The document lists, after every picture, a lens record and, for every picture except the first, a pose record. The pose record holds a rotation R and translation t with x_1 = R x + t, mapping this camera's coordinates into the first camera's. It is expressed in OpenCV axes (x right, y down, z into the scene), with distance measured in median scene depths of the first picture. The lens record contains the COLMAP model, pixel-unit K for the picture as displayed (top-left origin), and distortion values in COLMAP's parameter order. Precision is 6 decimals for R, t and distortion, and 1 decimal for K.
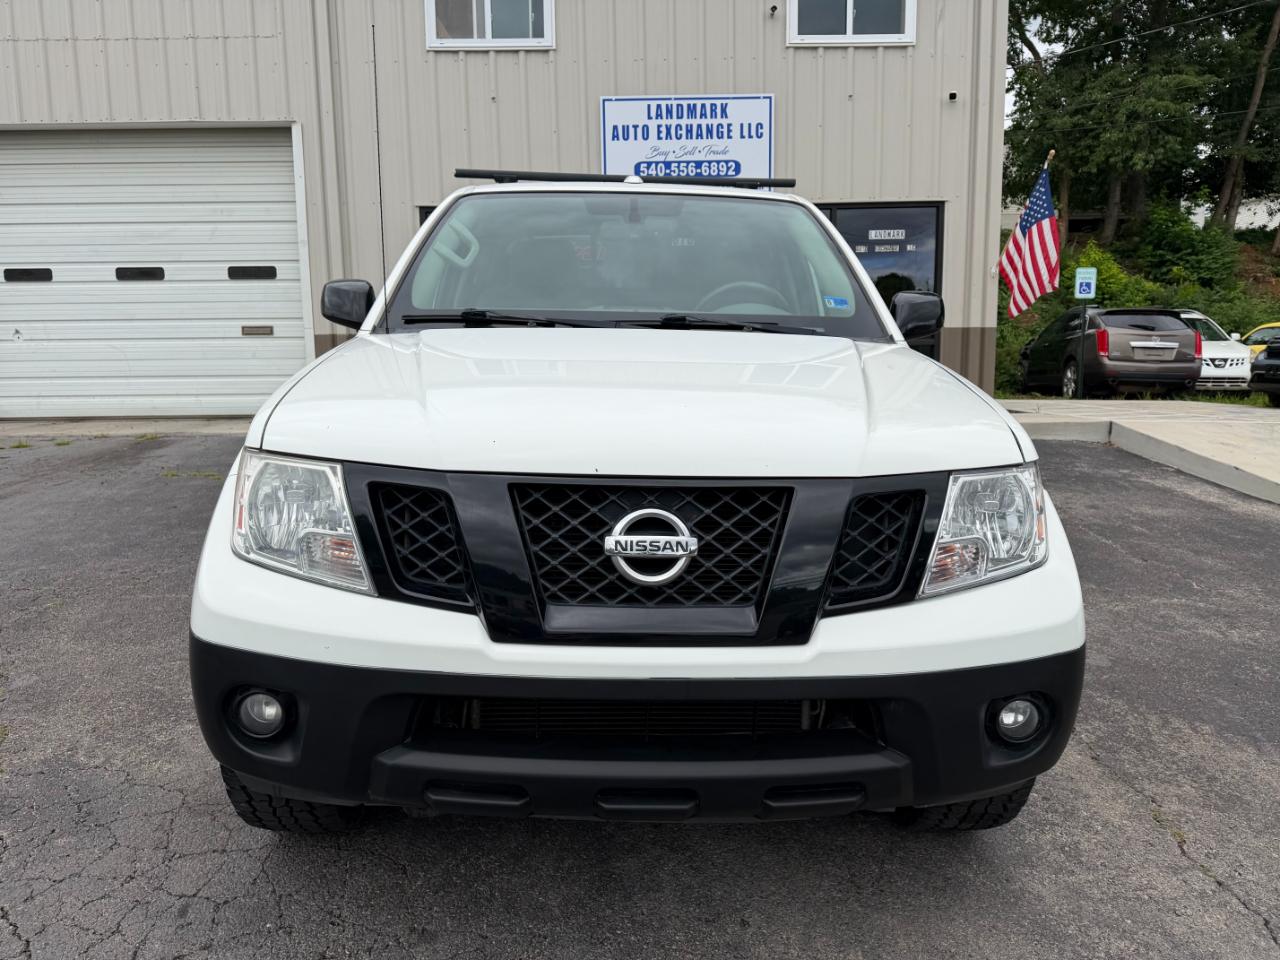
lens RADIAL K [[914.9, 0, 644.8], [0, 914.9, 494.1], [0, 0, 1]] dist [0.025580, -0.040304]
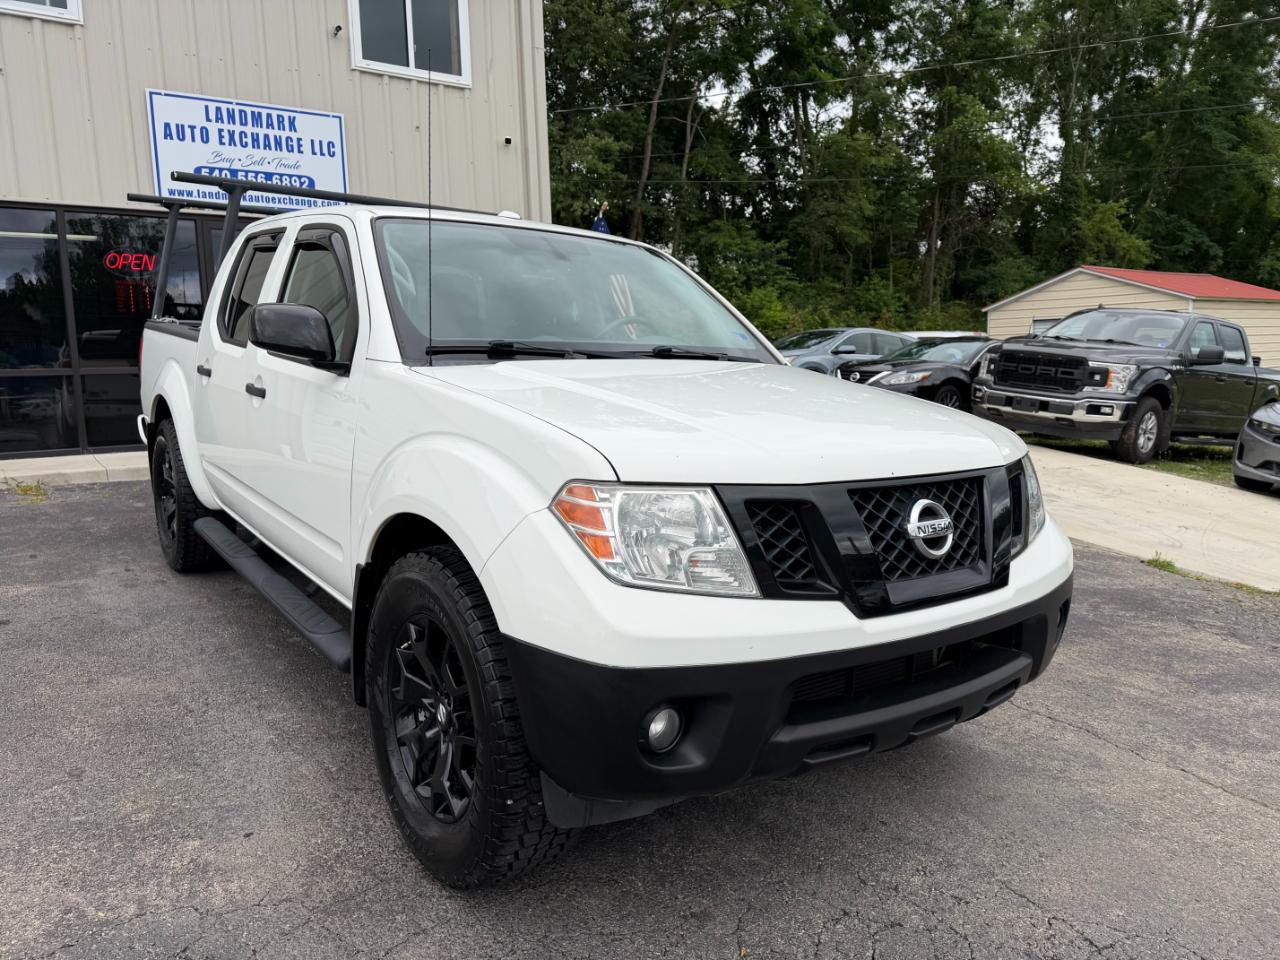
lens RADIAL K [[901.7, 0, 637.7], [0, 901.7, 478.1], [0, 0, 1]] dist [0.051361, -0.032546]
pose [[0.834599, -0.078714, 0.545205, -0.163495], [0.096627, 0.995312, -0.004218, -0.007838], [-0.542317, 0.056201, 0.838292, 0.019865]]
